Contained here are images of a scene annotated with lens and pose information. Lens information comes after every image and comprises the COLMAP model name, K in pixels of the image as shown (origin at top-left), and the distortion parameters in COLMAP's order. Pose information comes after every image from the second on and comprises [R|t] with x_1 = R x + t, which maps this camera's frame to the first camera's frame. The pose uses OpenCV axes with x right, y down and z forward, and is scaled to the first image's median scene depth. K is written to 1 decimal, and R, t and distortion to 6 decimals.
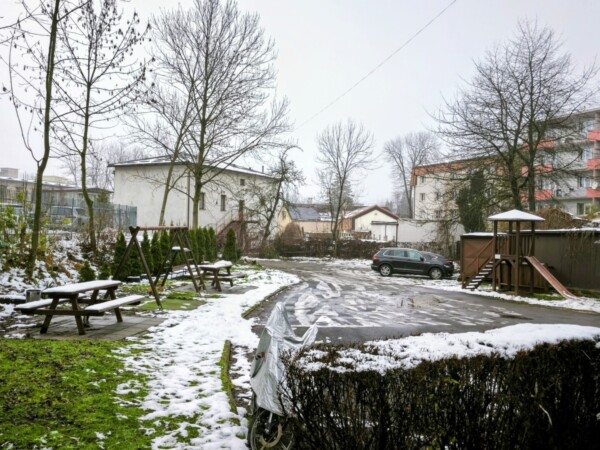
lens RADIAL K [[544.3, 0, 300.0], [0, 544.3, 225.0], [0, 0, 1]] dist [0.041085, 0.016697]
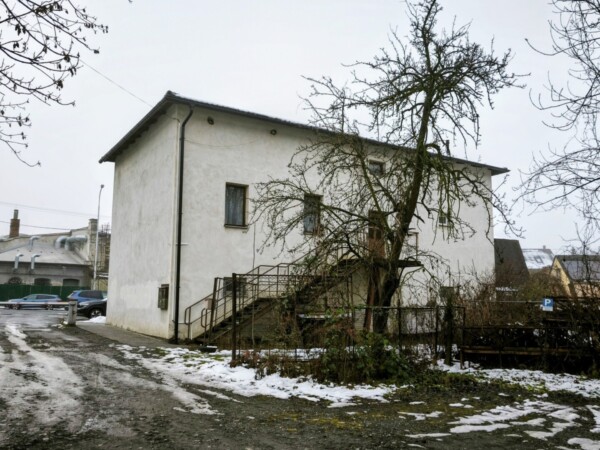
lens RADIAL K [[525.3, 0, 304.9], [0, 525.3, 230.0], [0, 0, 1]] dist [0.028770, 0.076440]
pose [[0.862205, -0.082266, -0.499834, 0.045661], [0.013113, 0.990019, -0.140325, 0.025654], [0.506389, 0.114435, 0.854678, 0.728891]]
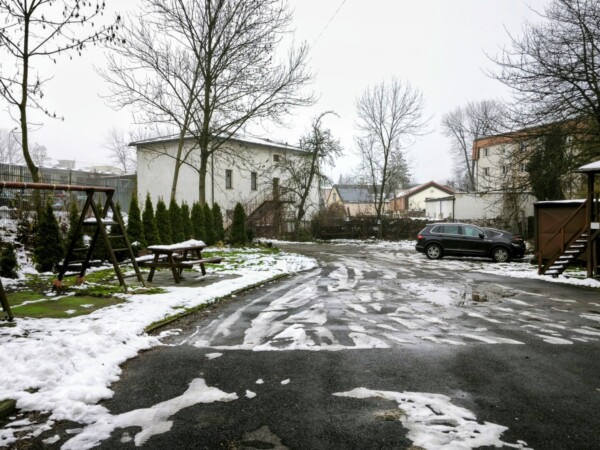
lens RADIAL K [[525.0, 0, 300.0], [0, 525.0, 225.0], [0, 0, 1]] dist [0.053169, 0.000023]
pose [[0.991940, -0.023413, -0.124525, 0.043127], [0.026160, 0.999448, 0.020474, 0.016988], [0.123977, -0.023566, 0.992005, 0.157009]]
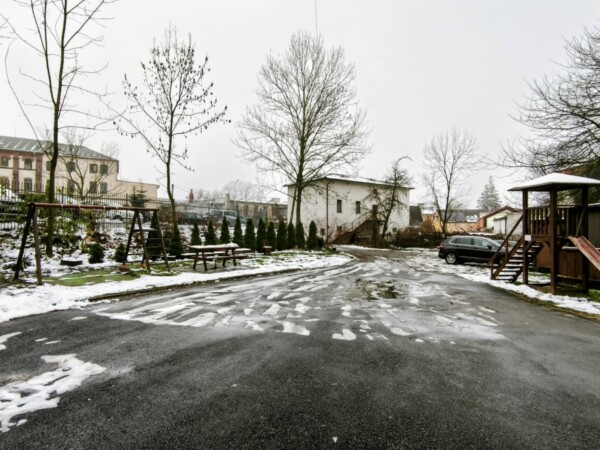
lens RADIAL K [[338.4, 0, 313.3], [0, 338.4, 229.1], [0, 0, 1]] dist [-0.003070, -0.000970]
pose [[0.883559, -0.018976, -0.467936, 0.160193], [0.015047, 0.999813, -0.012133, 0.023266], [0.468079, 0.003680, 0.883679, 0.229521]]
